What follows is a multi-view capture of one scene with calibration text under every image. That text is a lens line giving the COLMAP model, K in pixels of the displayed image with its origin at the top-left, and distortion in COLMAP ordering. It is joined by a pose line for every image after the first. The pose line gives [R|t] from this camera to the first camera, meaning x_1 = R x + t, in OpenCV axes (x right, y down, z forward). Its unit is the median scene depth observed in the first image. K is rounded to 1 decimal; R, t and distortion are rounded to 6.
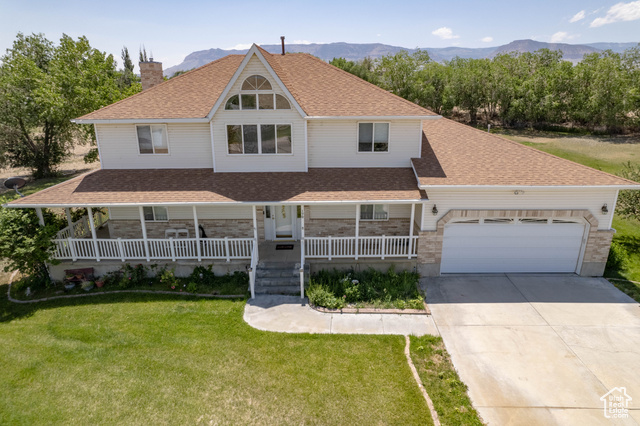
lens RADIAL K [[407.6, 0, 319.6], [0, 407.6, 215.1], [0, 0, 1]] dist [-0.075531, 0.070052]
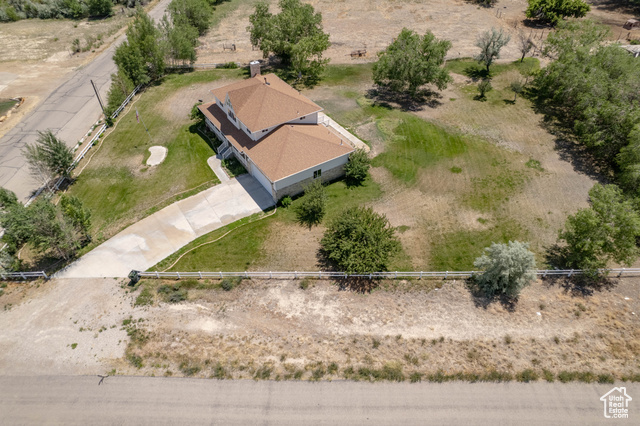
lens RADIAL K [[407.6, 0, 319.6], [0, 407.6, 215.1], [0, 0, 1]] dist [-0.075531, 0.070052]
pose [[0.564087, 0.566914, -0.600346, 2.887310], [-0.256744, 0.811443, 0.525017, -1.530768], [0.784786, -0.142020, 0.603276, -0.635129]]
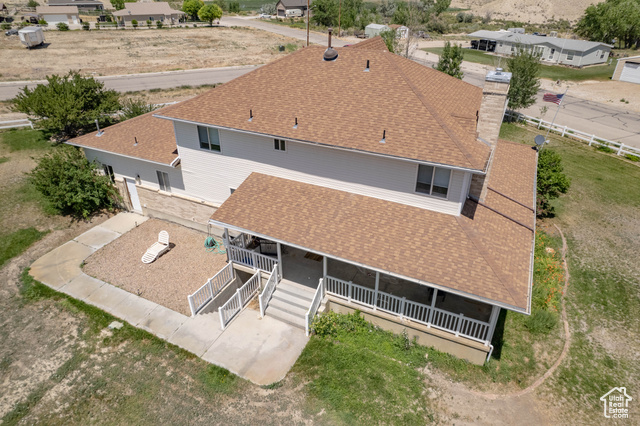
lens RADIAL K [[407.6, 0, 319.6], [0, 407.6, 215.1], [0, 0, 1]] dist [-0.075531, 0.070052]
pose [[-0.903509, -0.209253, 0.374012, -0.634353], [0.138648, 0.683051, 0.717090, -1.016039], [-0.405522, 0.699754, -0.588130, 2.315417]]
